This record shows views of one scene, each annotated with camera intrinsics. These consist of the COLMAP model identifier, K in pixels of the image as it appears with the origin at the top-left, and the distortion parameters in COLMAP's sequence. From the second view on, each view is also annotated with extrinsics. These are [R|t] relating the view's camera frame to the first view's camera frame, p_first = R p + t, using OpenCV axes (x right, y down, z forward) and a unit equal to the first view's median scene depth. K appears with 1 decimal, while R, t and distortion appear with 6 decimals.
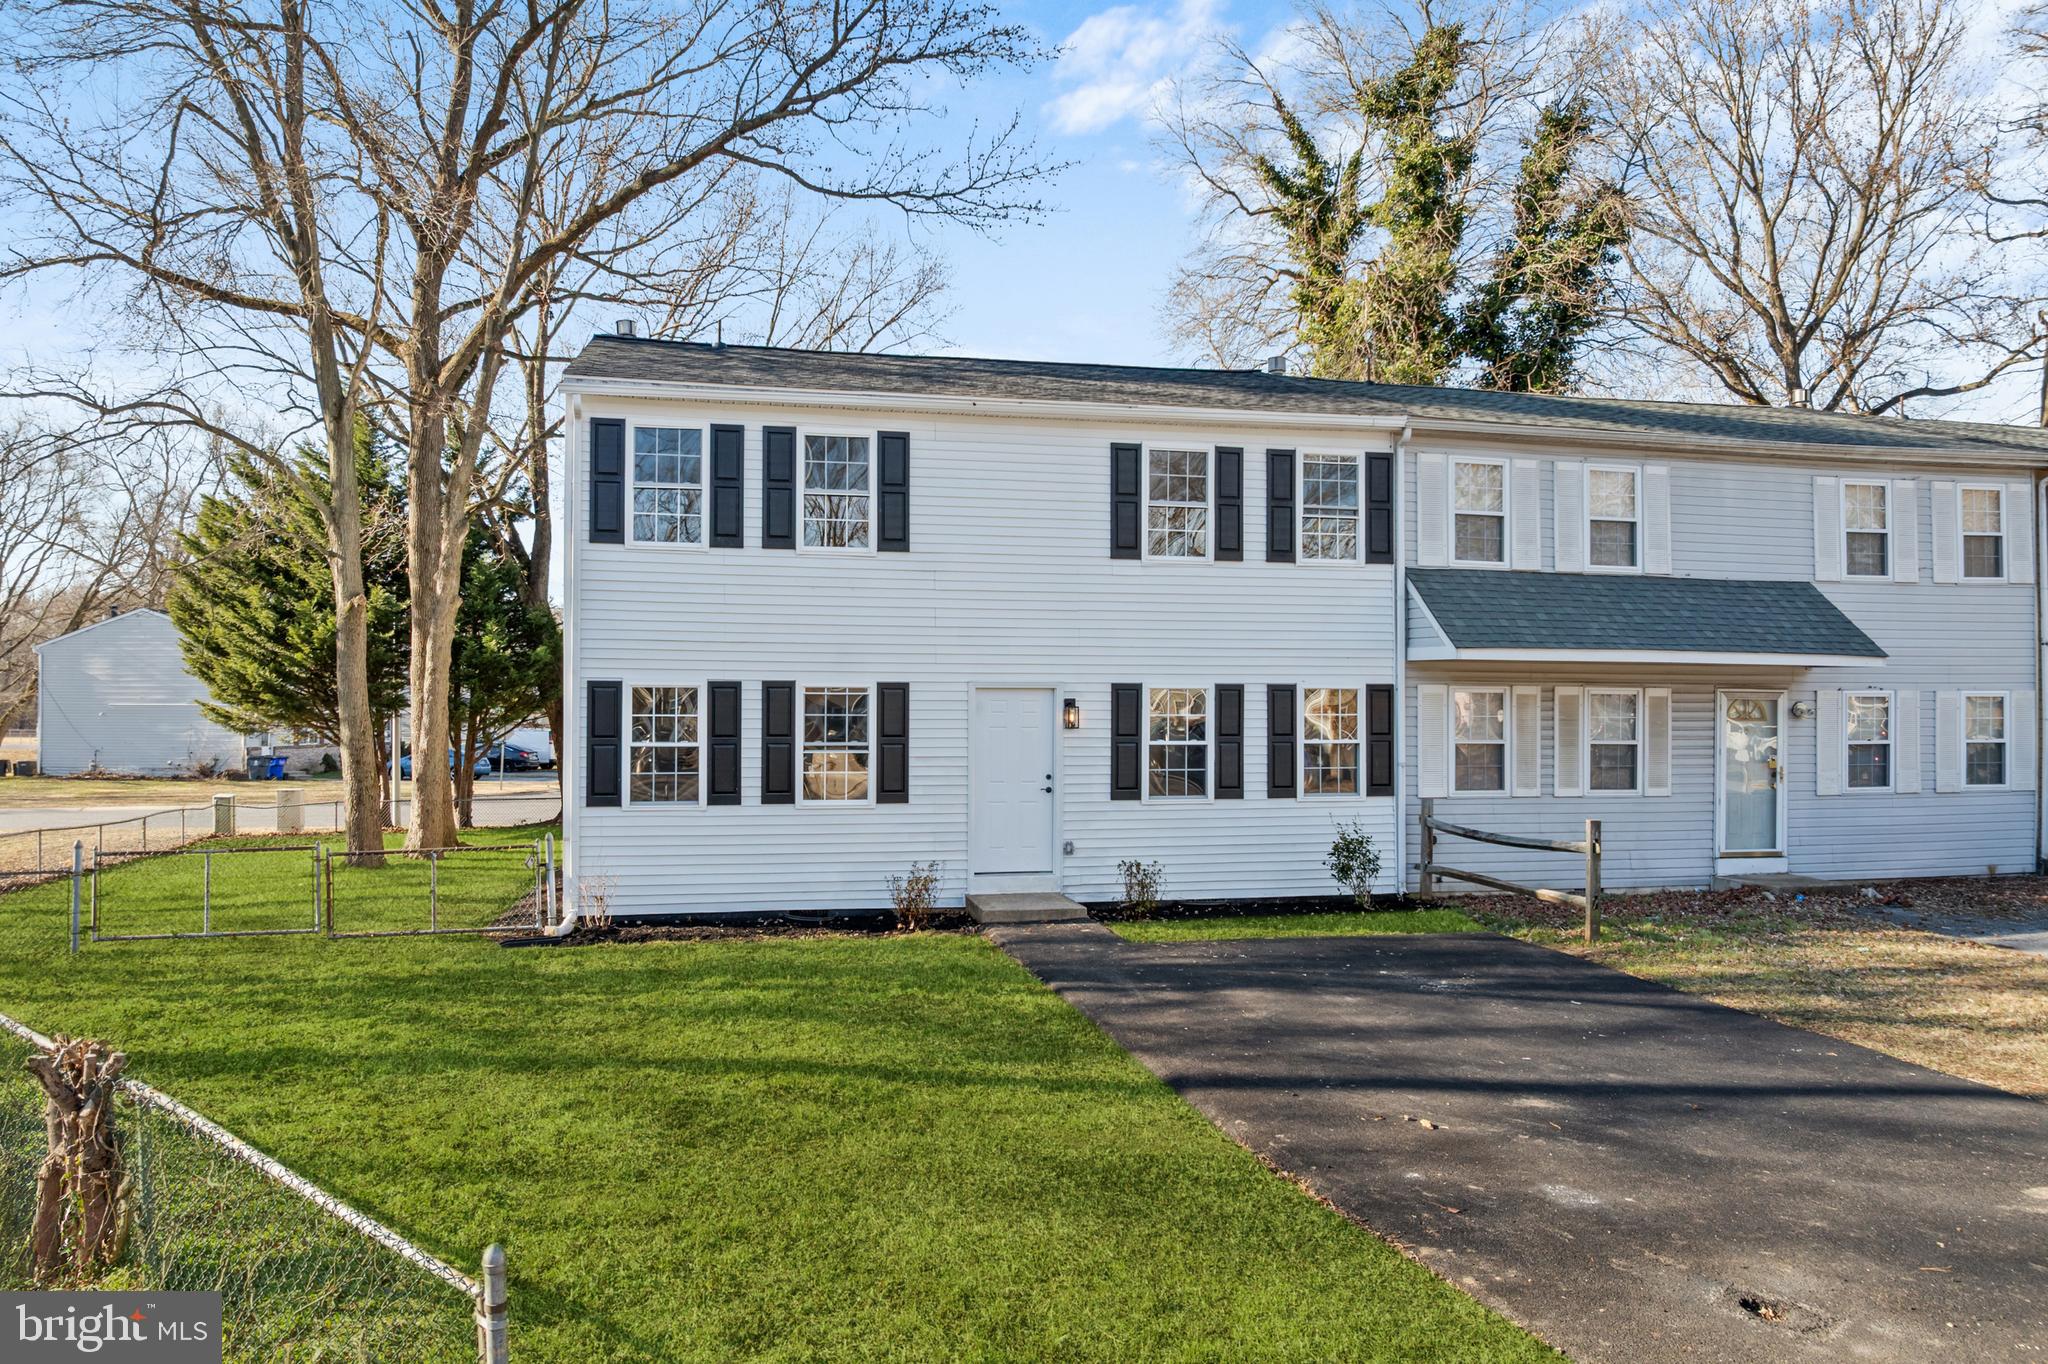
lens RADIAL K [[1457.8, 0, 1019.2], [0, 1457.8, 685.9], [0, 0, 1]] dist [-0.038437, -0.000296]
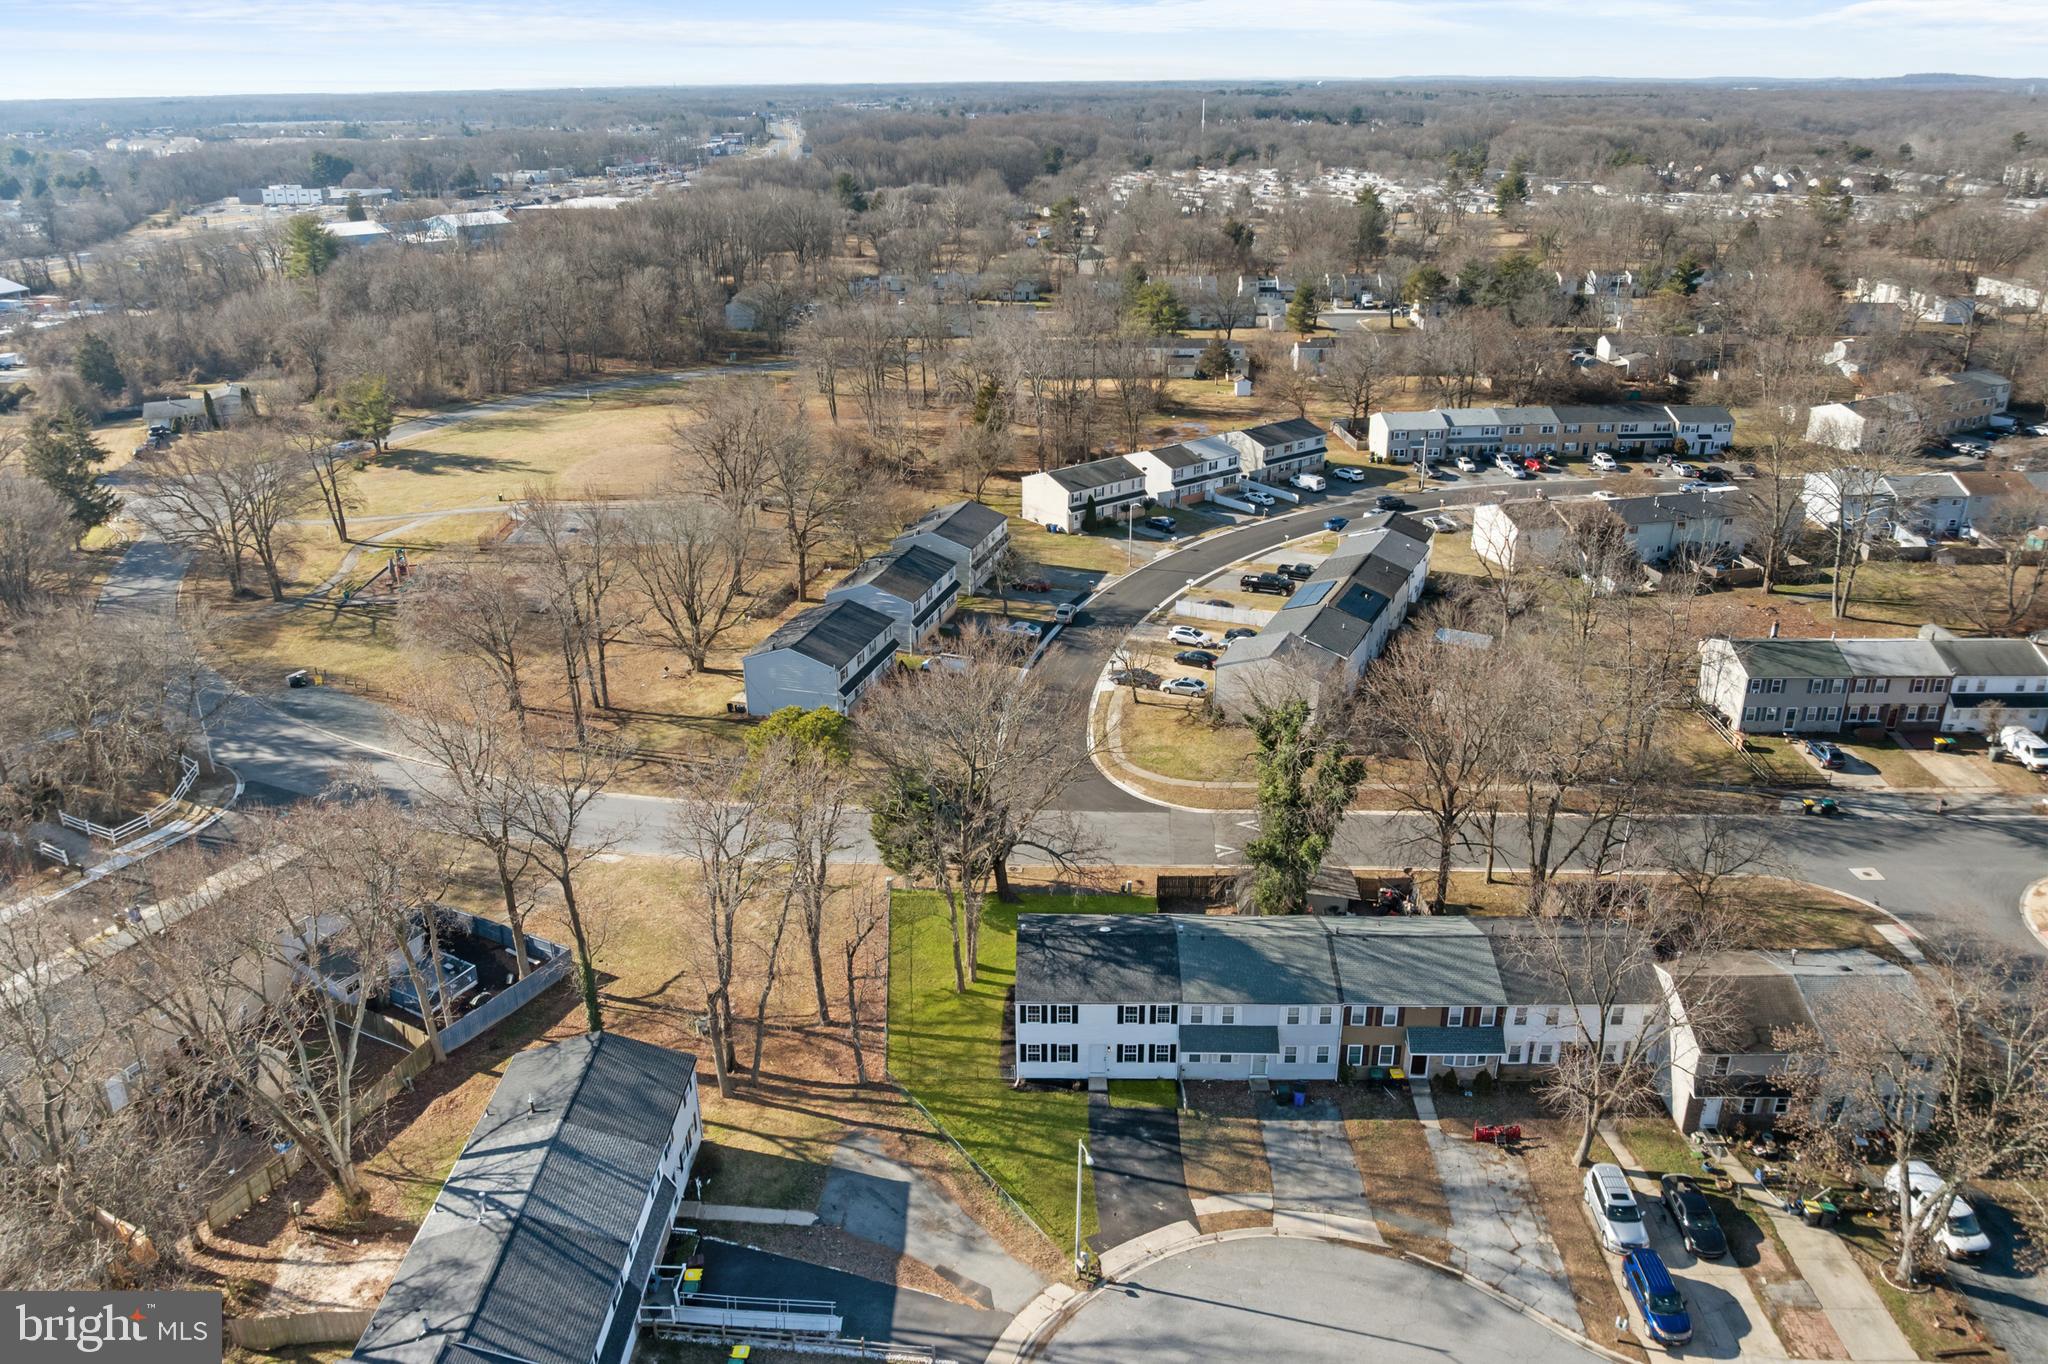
lens RADIAL K [[1457.8, 0, 1012.4], [0, 1457.8, 659.6], [0, 0, 1]] dist [-0.038437, -0.000296]
pose [[0.970696, 0.075410, -0.228174, 0.748839], [0.020594, 0.919892, 0.391630, -3.169011], [0.239428, -0.384852, 0.891382, -3.056989]]
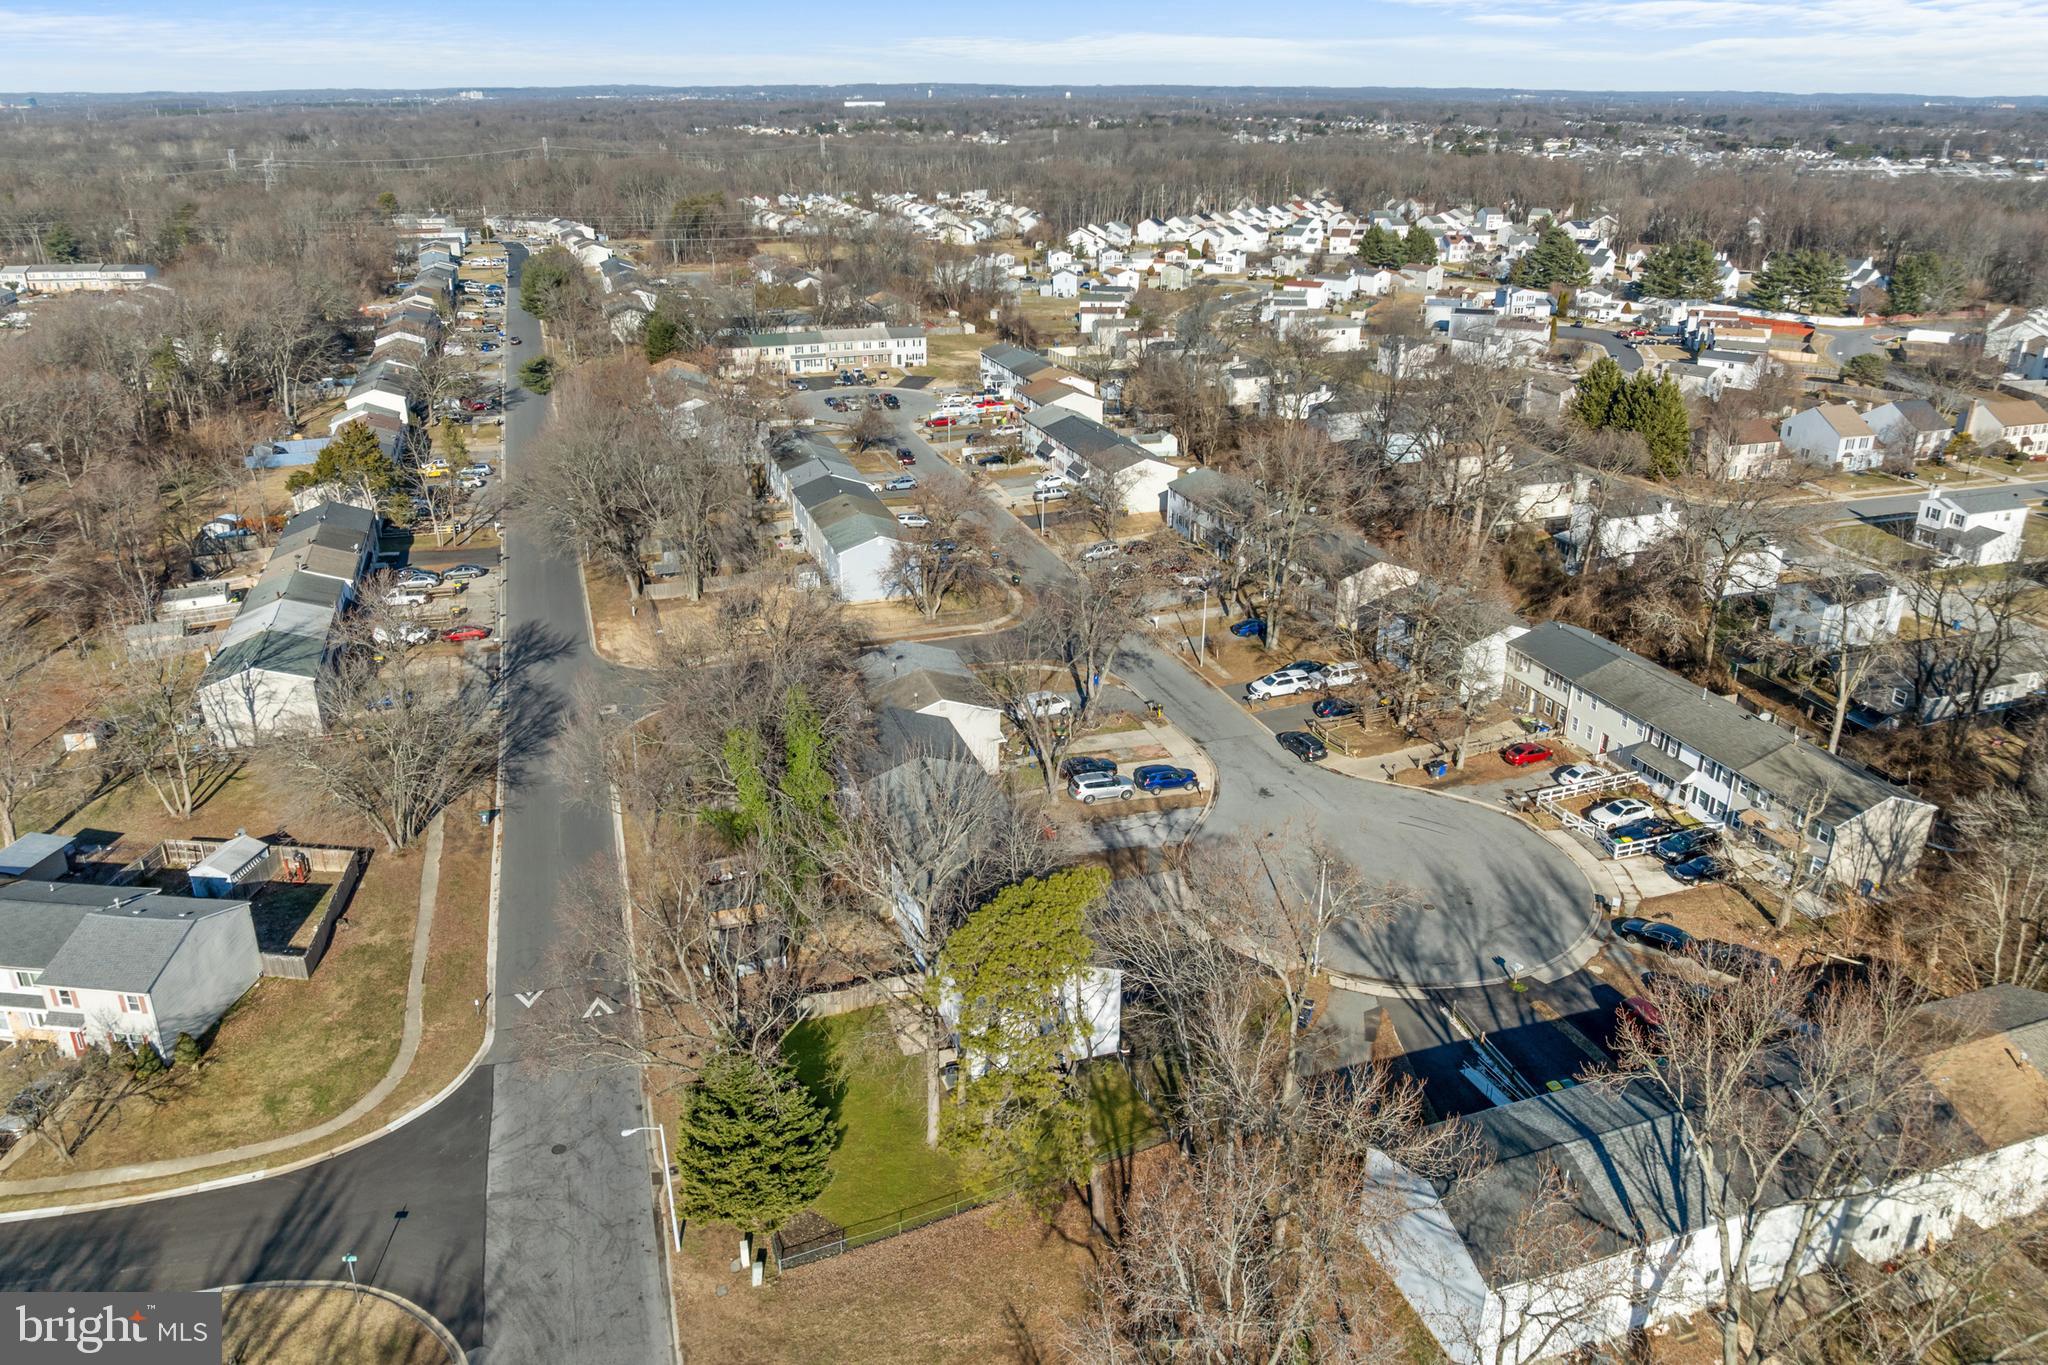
lens RADIAL K [[1457.8, 0, 1016.5], [0, 1457.8, 682.7], [0, 0, 1]] dist [-0.038437, -0.000296]
pose [[-0.107174, -0.384574, 0.916851, -4.329645], [-0.018446, 0.922773, 0.384902, -2.943252], [-0.994069, 0.024340, -0.105991, 1.720636]]
